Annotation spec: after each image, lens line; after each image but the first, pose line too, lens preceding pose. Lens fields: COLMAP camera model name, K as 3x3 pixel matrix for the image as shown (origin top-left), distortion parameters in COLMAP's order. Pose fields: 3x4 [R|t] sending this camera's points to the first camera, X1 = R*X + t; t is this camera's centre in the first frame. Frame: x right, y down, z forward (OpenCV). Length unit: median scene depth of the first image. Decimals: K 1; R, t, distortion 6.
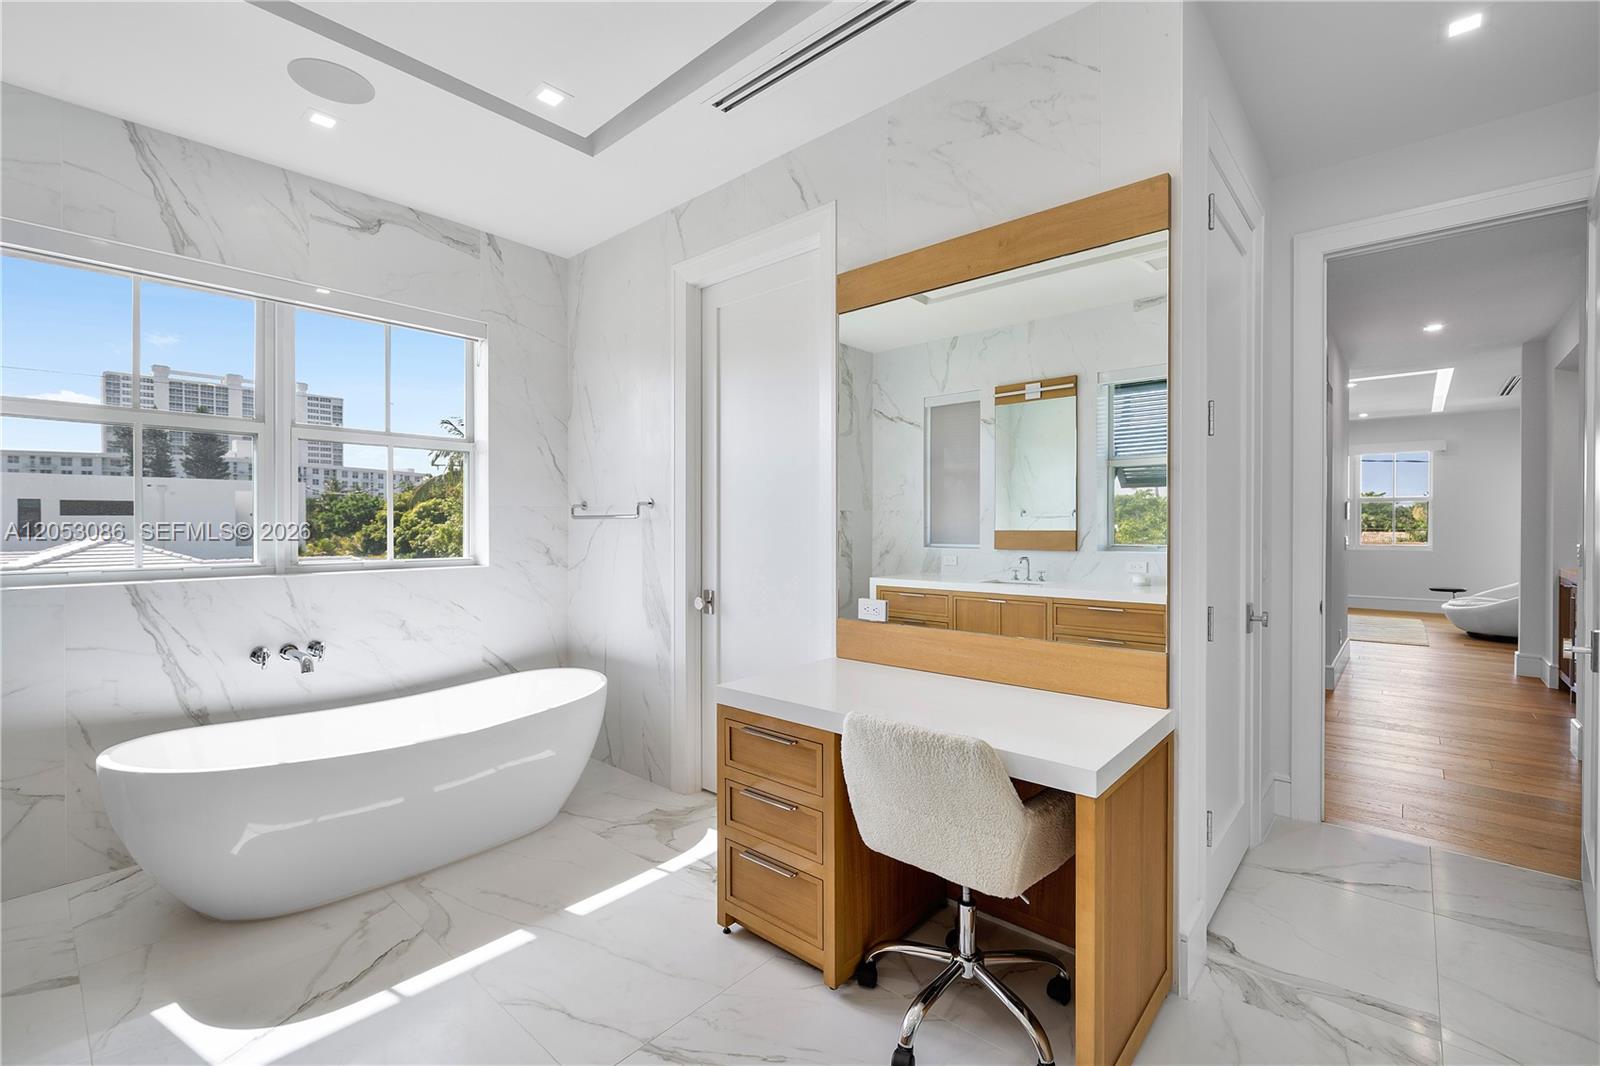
lens RADIAL K [[674.1, 0, 810.3], [0, 674.1, 529.5], [0, 0, 1]] dist [0.000758, -0.000729]
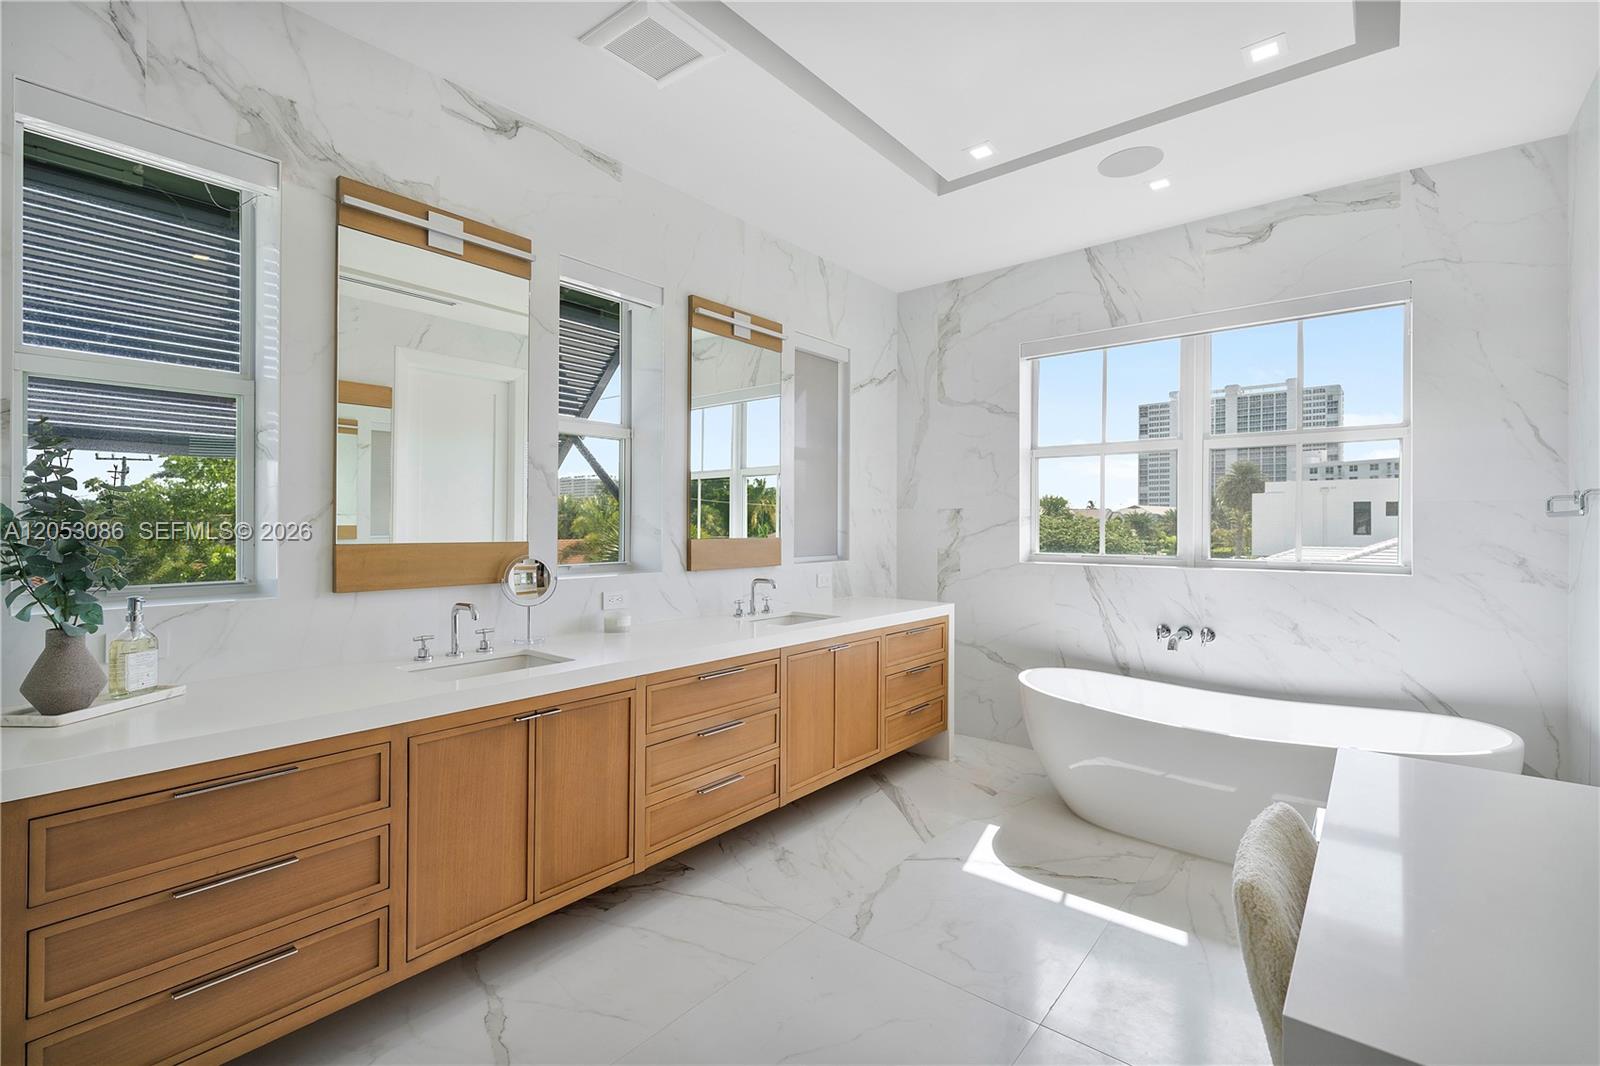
lens RADIAL K [[706.3, 0, 809.8], [0, 706.3, 528.6], [0, 0, 1]] dist [-0.016690, -0.000063]
pose [[0.043638, 0.007641, -0.999018, 0.462026], [-0.007757, 0.999943, 0.007309, -0.004957], [0.999017, 0.007430, 0.043695, 0.320811]]
